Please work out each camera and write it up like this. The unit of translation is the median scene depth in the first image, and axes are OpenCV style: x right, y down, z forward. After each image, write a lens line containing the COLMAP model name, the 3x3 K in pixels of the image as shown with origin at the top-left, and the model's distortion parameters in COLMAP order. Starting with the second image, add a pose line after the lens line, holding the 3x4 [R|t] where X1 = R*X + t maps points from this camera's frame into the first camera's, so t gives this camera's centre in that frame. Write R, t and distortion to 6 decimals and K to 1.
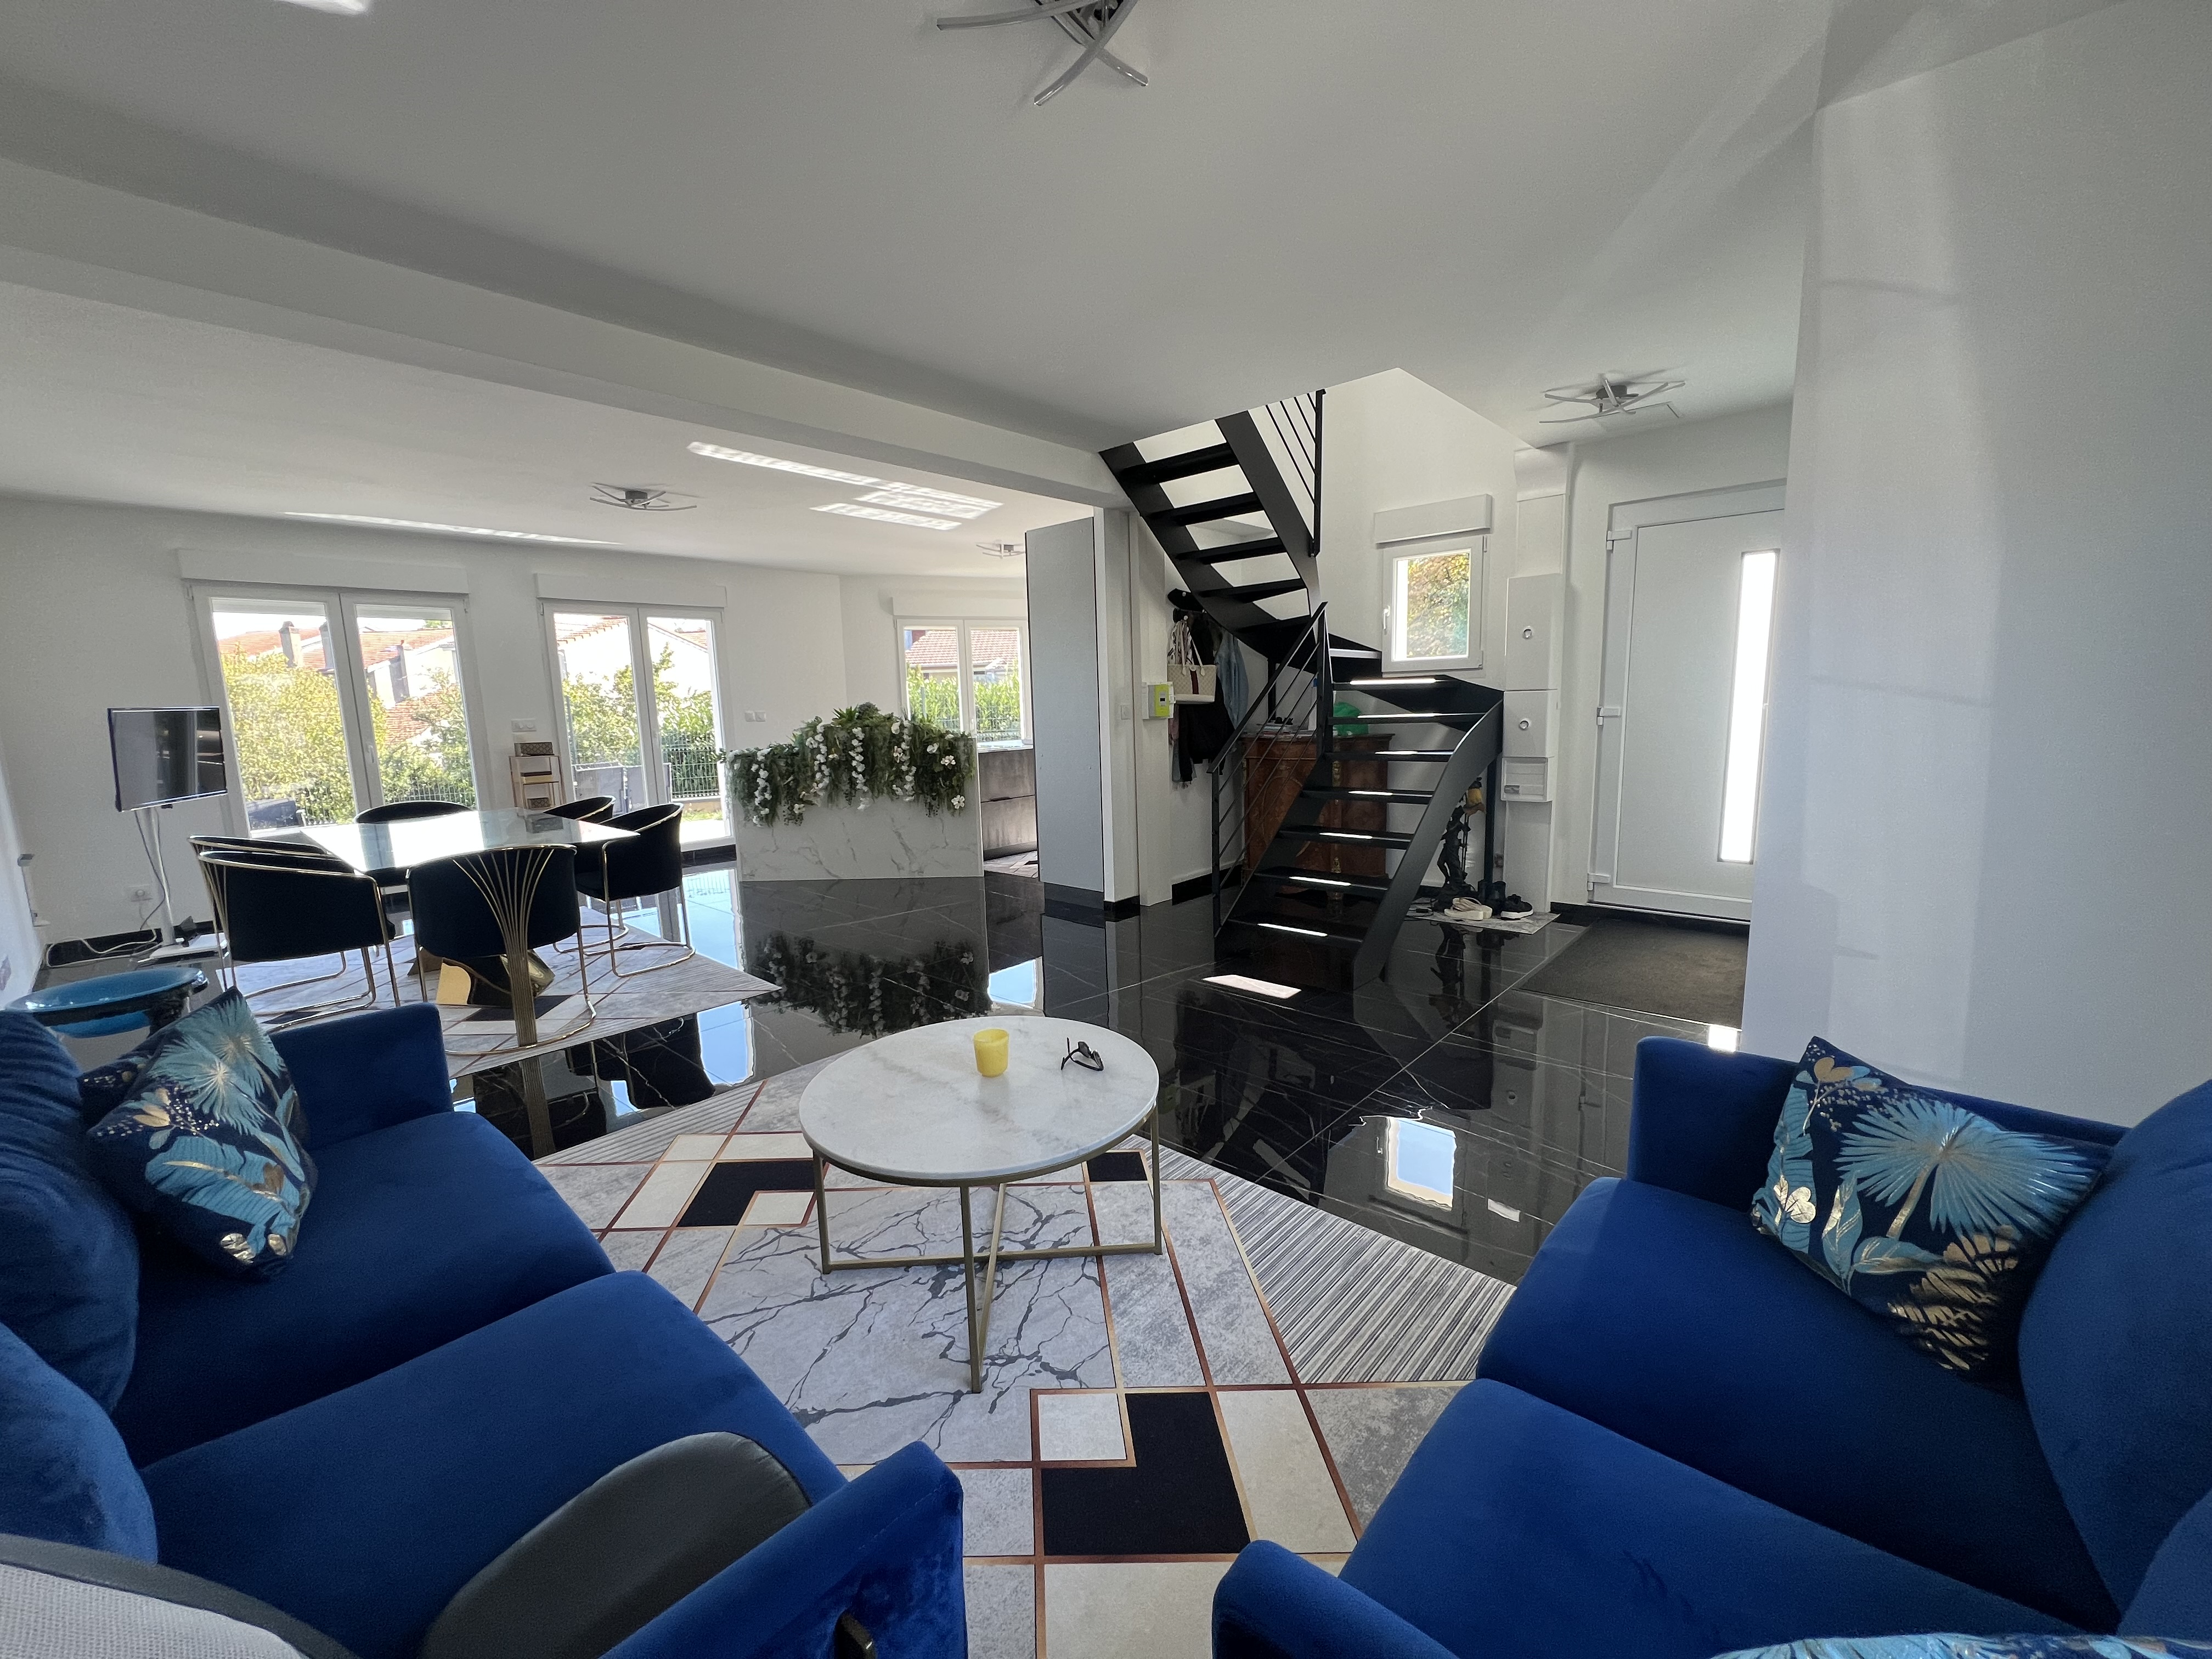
lens RADIAL K [[886.0, 0, 1107.8], [0, 886.0, 831.9], [0, 0, 1]] dist [0.000667, 0.000437]
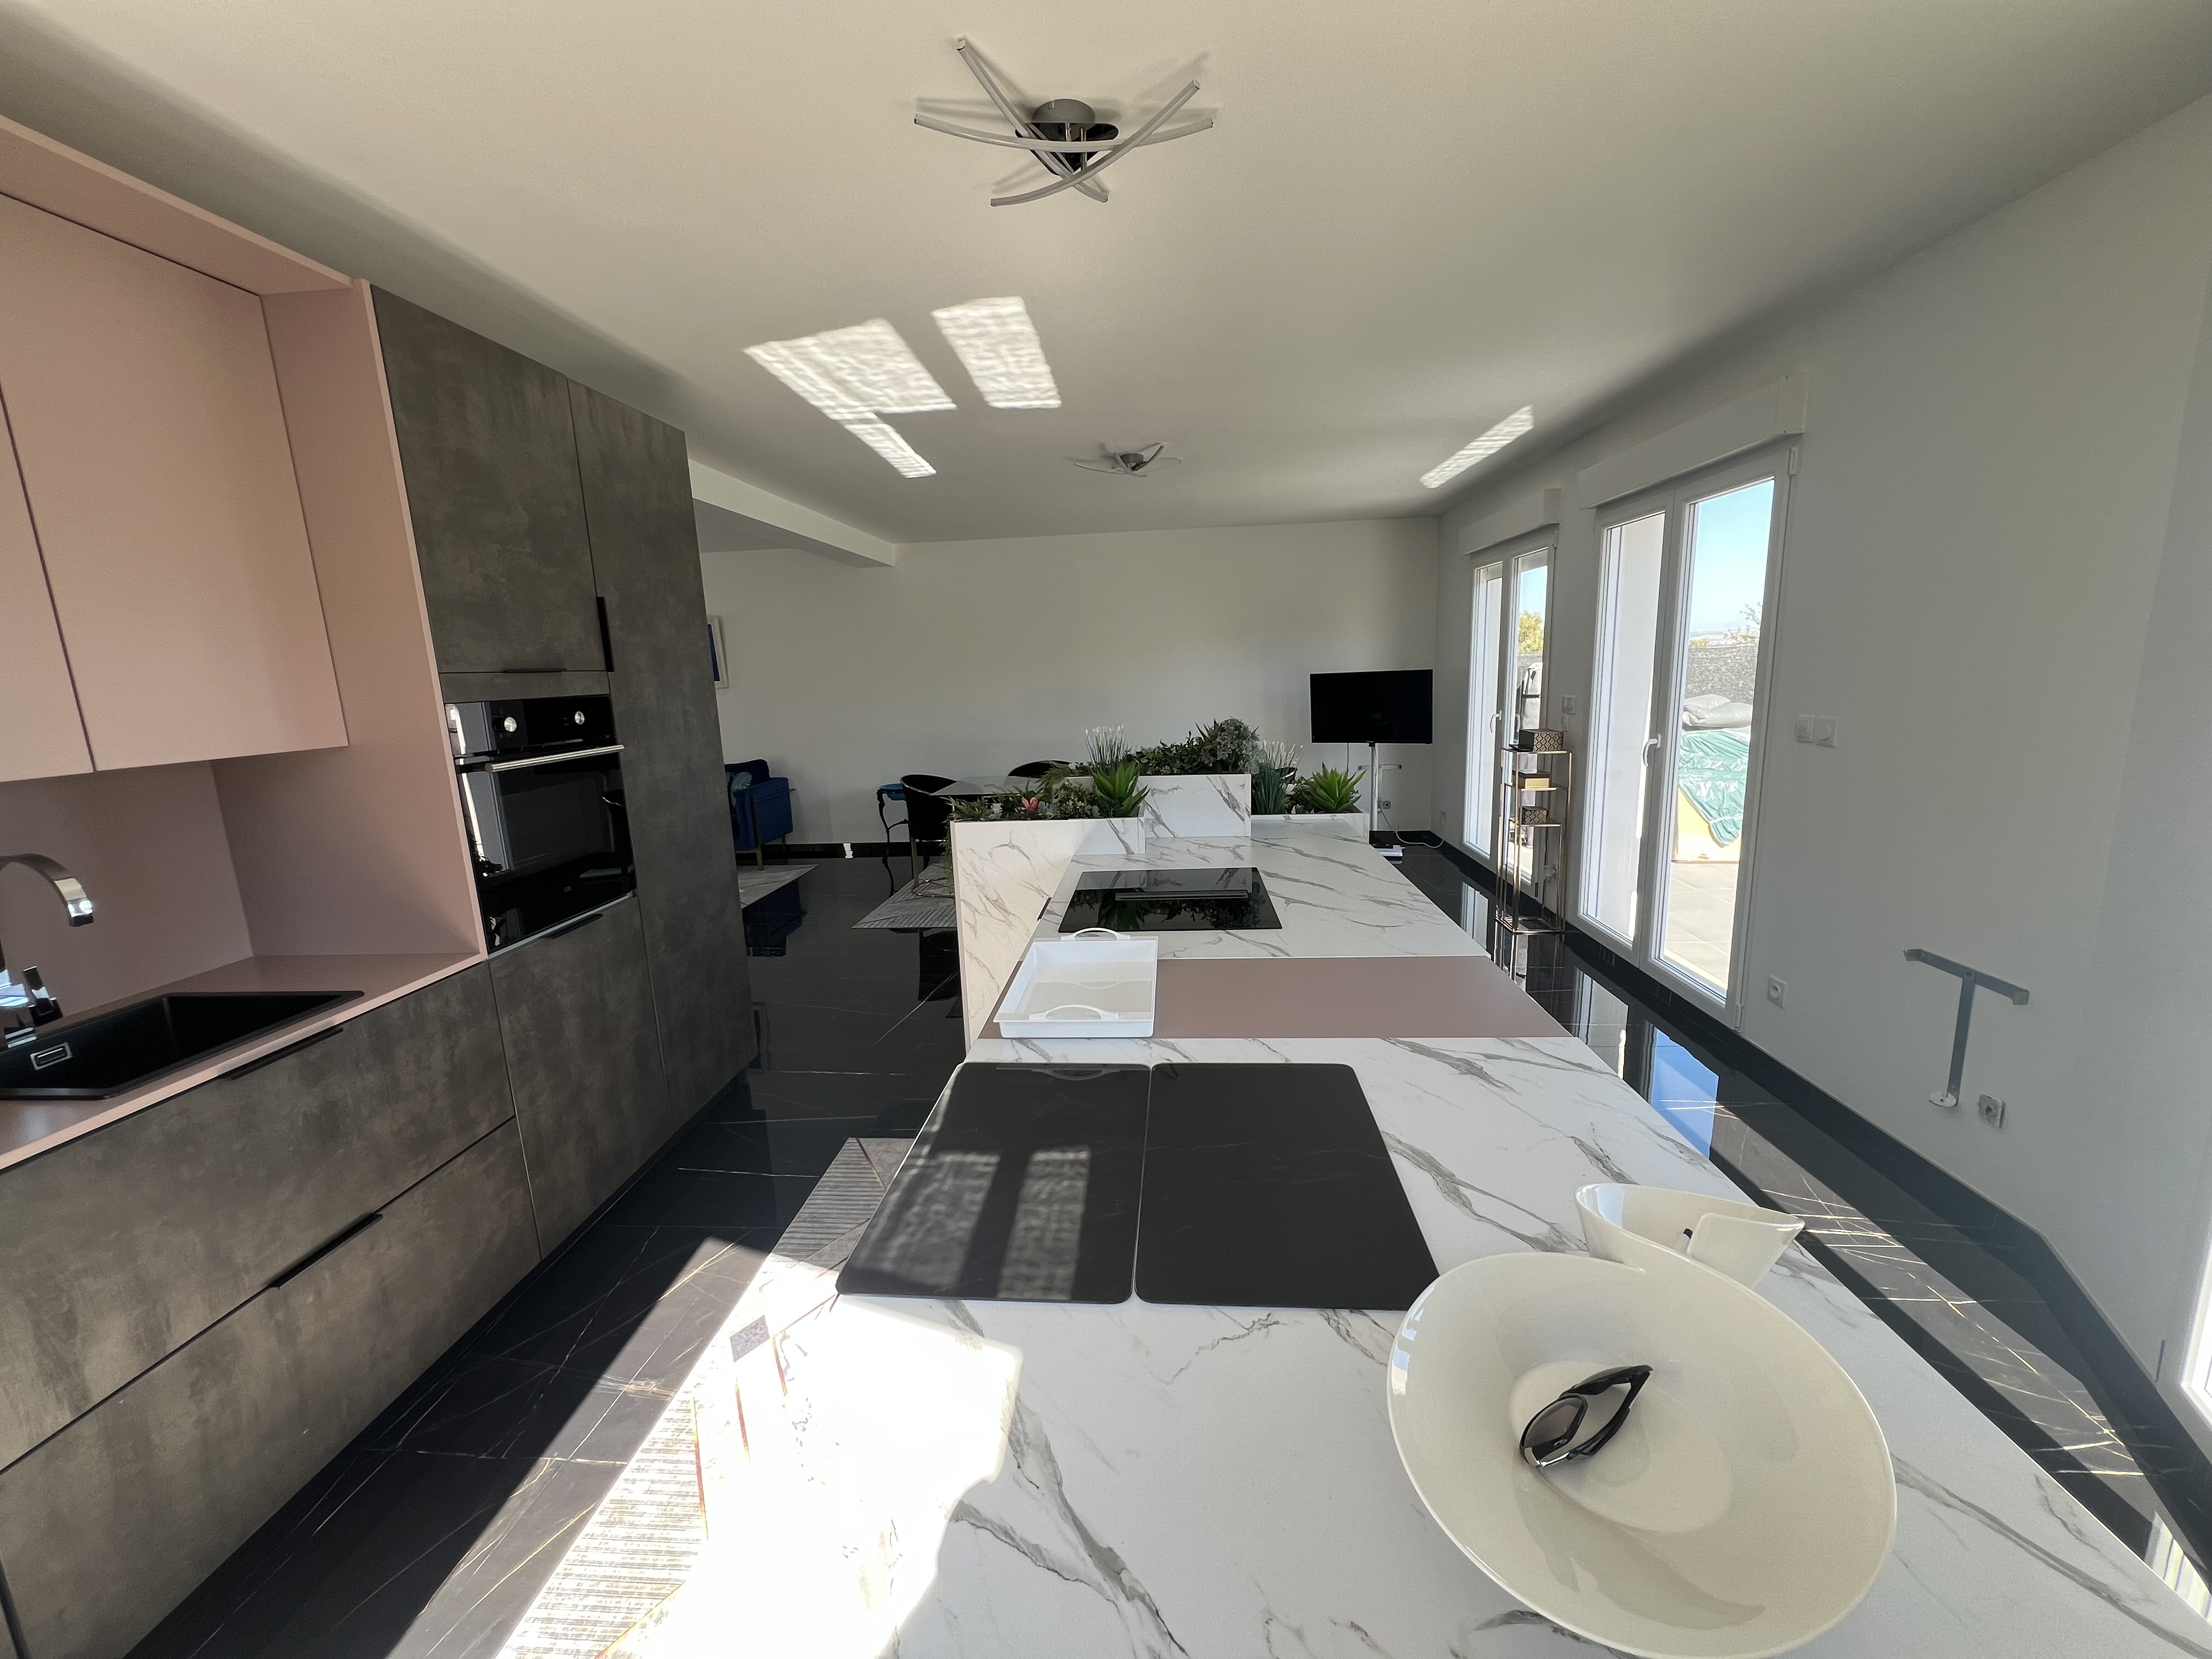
lens RADIAL K [[884.3, 0, 1105.5], [0, 884.3, 832.0], [0, 0, 1]] dist [-0.000963, -0.000487]
pose [[-0.787450, 0.171079, -0.592160, 0.054167], [-0.033007, 0.947627, 0.317668, -0.246536], [0.615494, 0.269693, -0.740563, 1.386389]]
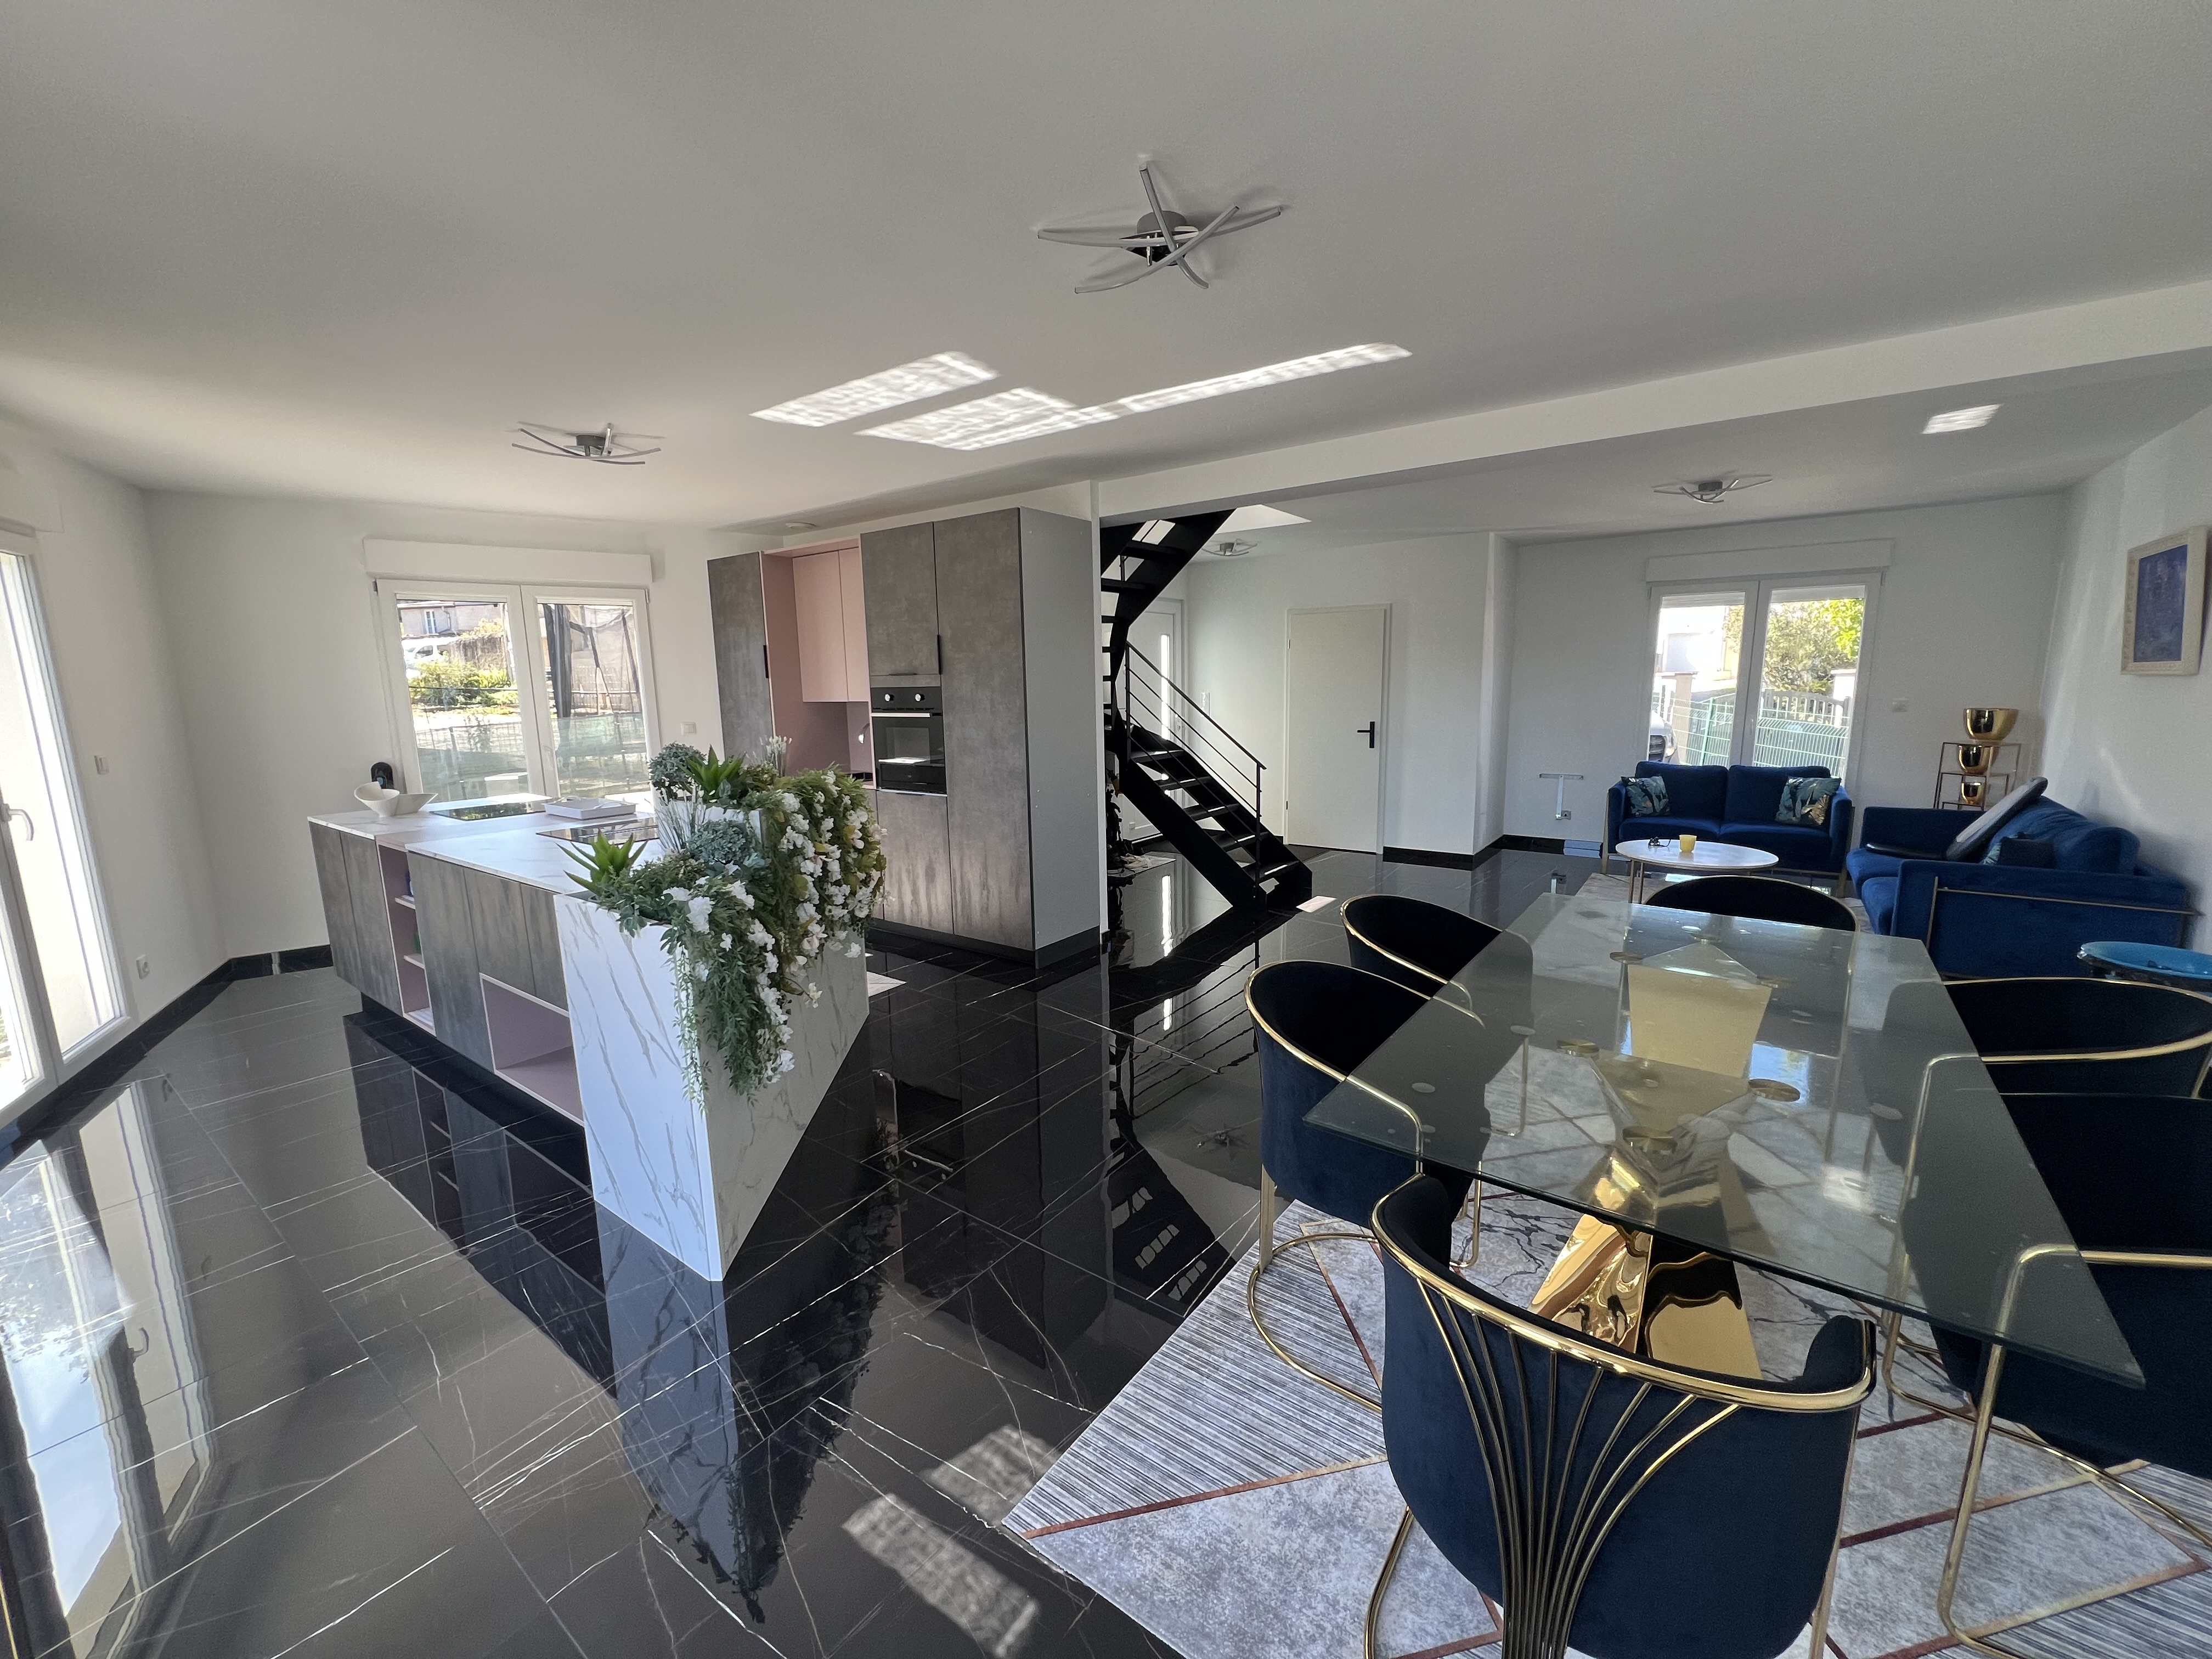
lens RADIAL K [[886.1, 0, 1108.4], [0, 886.1, 831.0], [0, 0, 1]] dist [0.000158, -0.000722]
pose [[-0.102833, -0.135883, 0.985374, -0.774160], [0.171201, 0.973424, 0.152102, -0.143668], [-0.979855, 0.184338, -0.076836, 0.885476]]
